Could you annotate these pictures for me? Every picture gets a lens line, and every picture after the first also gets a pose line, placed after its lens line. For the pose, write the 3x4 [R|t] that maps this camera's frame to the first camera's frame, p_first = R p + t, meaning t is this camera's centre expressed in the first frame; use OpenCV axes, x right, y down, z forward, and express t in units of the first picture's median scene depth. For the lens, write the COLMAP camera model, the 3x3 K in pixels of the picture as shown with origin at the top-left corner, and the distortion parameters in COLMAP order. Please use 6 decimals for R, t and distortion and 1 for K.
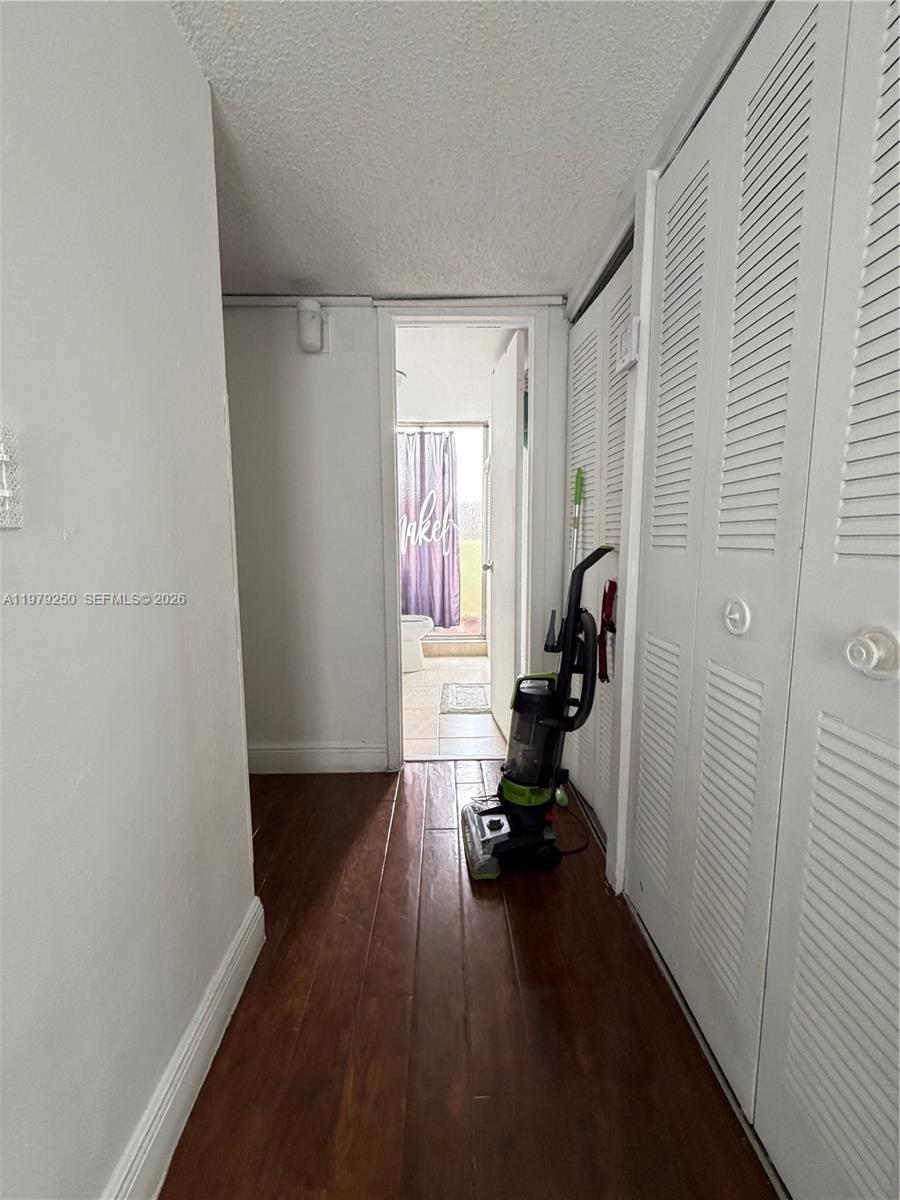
lens RADIAL K [[477.9, 0, 452.3], [0, 477.9, 600.4], [0, 0, 1]] dist [0.004409, -0.000614]
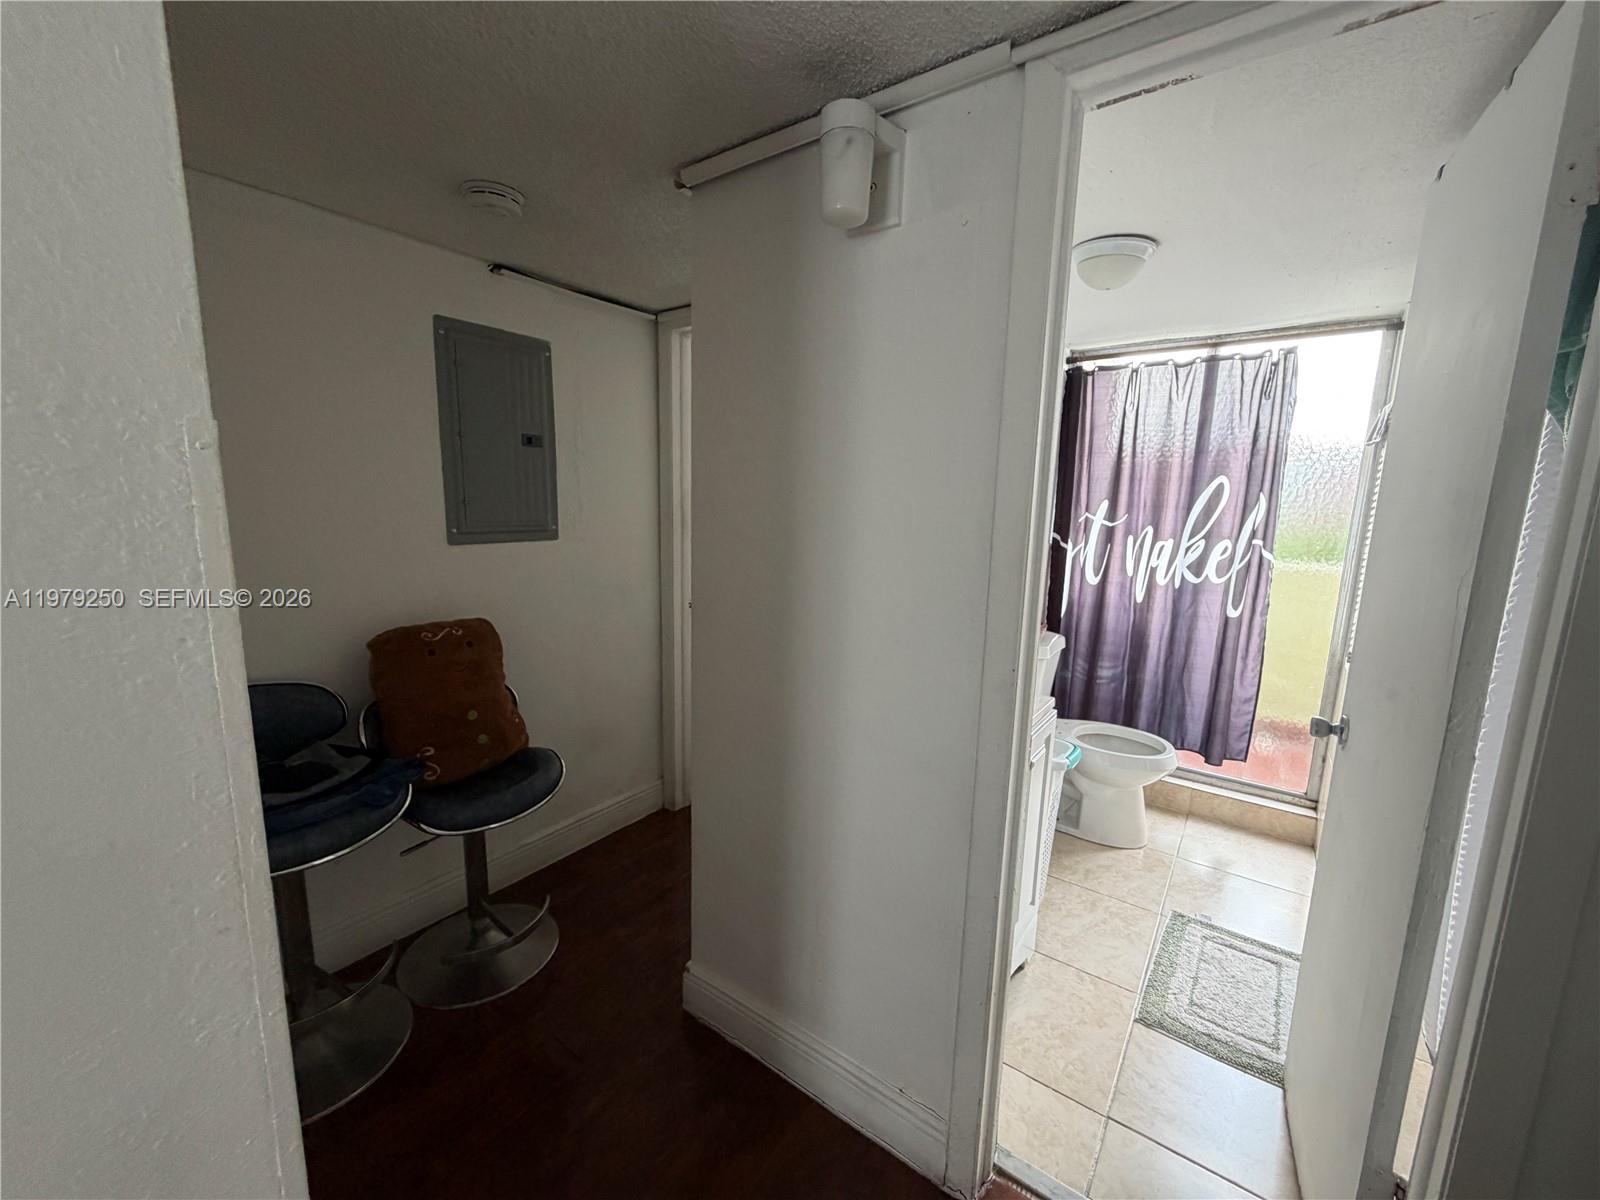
lens RADIAL K [[637.3, 0, 796.1], [0, 637.3, 604.2], [0, 0, 1]] dist [0.004409, -0.000614]
pose [[0.790460, 0.122569, -0.600125, 0.021888], [-0.107281, 0.992333, 0.061366, -0.098805], [0.603046, 0.015875, 0.797549, 0.235376]]
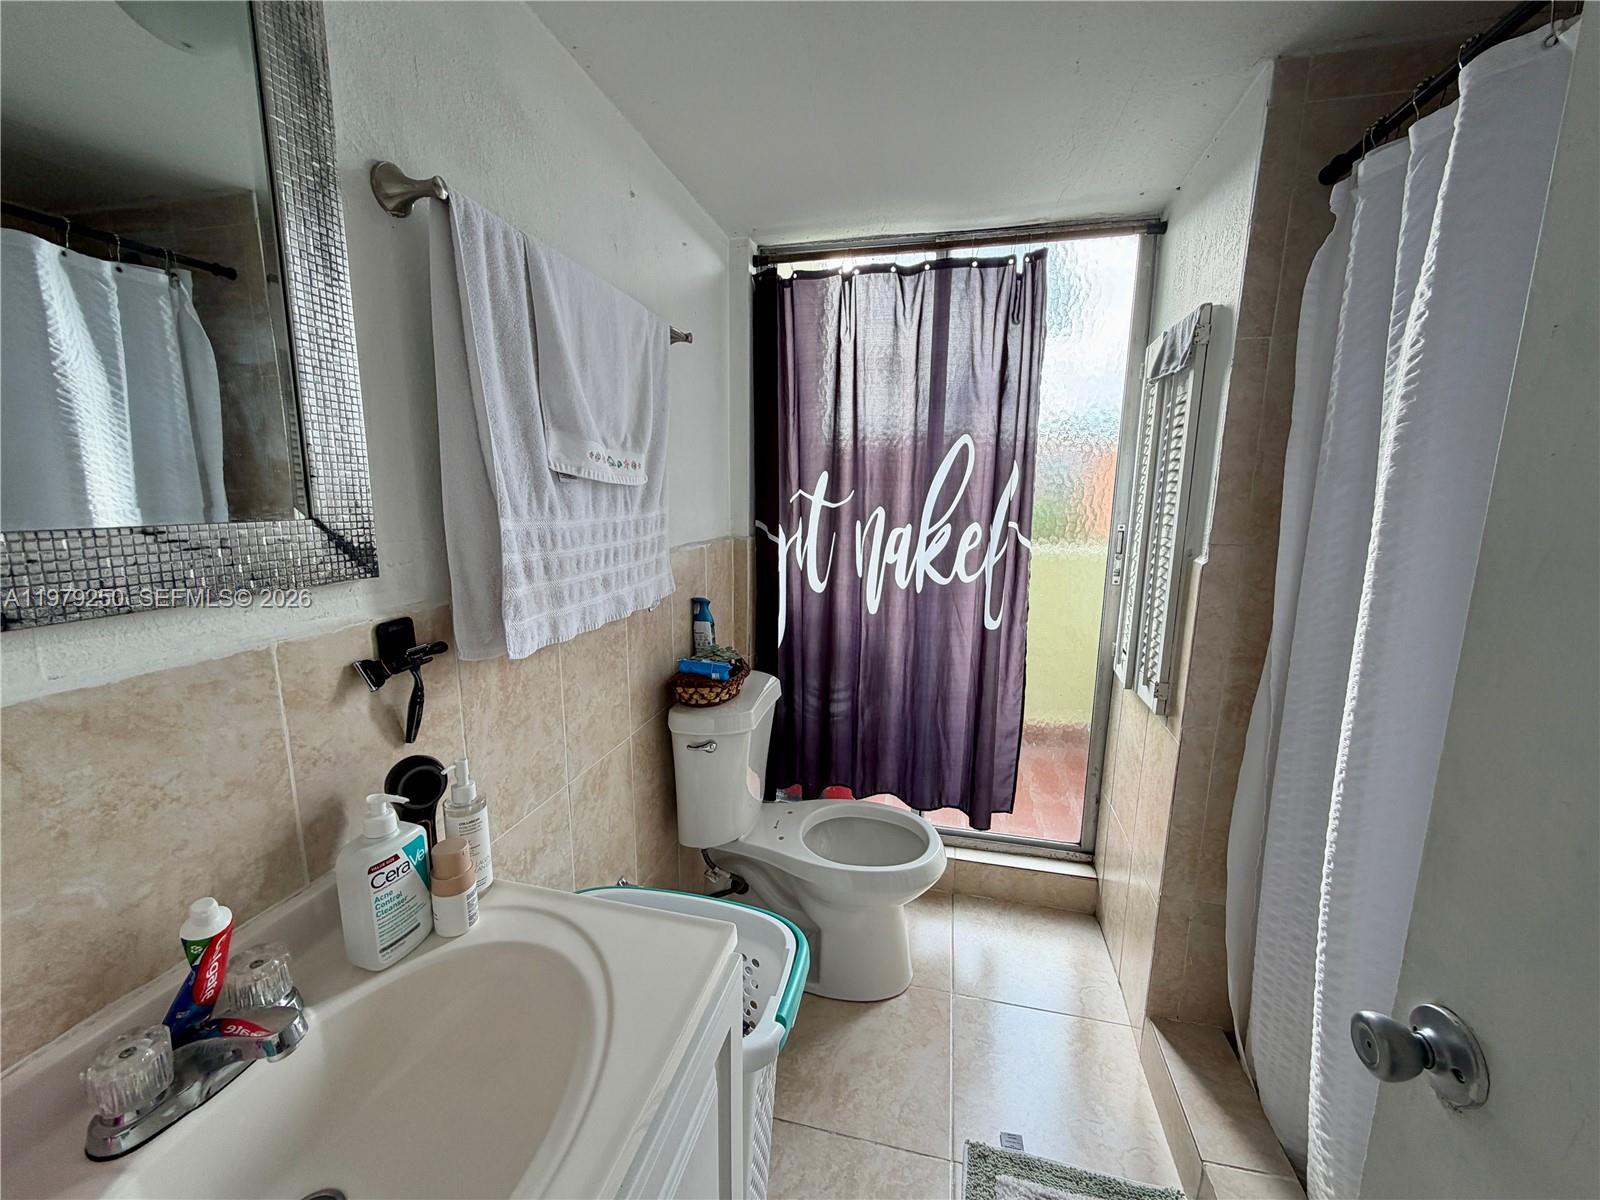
lens RADIAL K [[637.3, 0, 807.2], [0, 637.3, 614.7], [0, 0, 1]] dist [0.004409, -0.000614]
pose [[0.969162, 0.061316, -0.238673, -0.033902], [-0.048855, 0.997133, 0.057786, -0.124272], [0.241532, -0.044344, 0.969379, 0.524009]]
